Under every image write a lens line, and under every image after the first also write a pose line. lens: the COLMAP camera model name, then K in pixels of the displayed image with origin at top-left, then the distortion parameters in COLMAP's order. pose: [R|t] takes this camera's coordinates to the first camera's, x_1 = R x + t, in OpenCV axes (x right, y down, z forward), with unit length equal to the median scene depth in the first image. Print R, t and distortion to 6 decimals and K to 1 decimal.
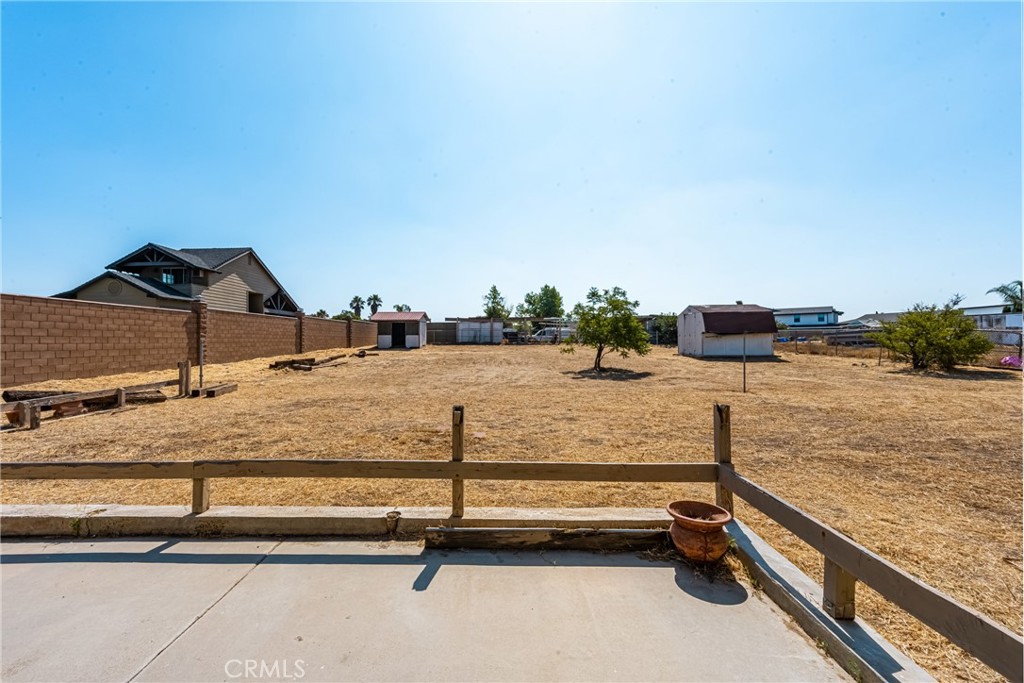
lens RADIAL K [[409.0, 0, 504.6], [0, 409.0, 344.9], [0, 0, 1]] dist [0.002129, 0.000238]
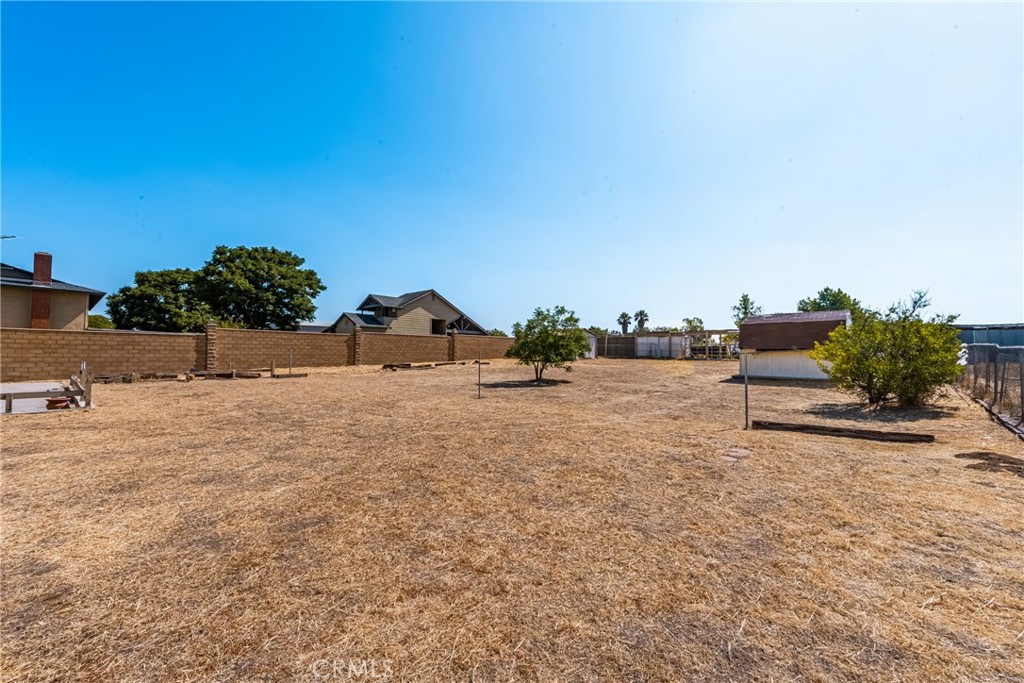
lens RADIAL K [[409.0, 0, 527.9], [0, 409.0, 350.9], [0, 0, 1]] dist [0.002129, 0.000238]
pose [[0.784198, 0.008518, -0.620453, 0.435456], [-0.020702, 0.999708, -0.012441, -0.002783], [0.620166, 0.022601, 0.784145, 0.045424]]
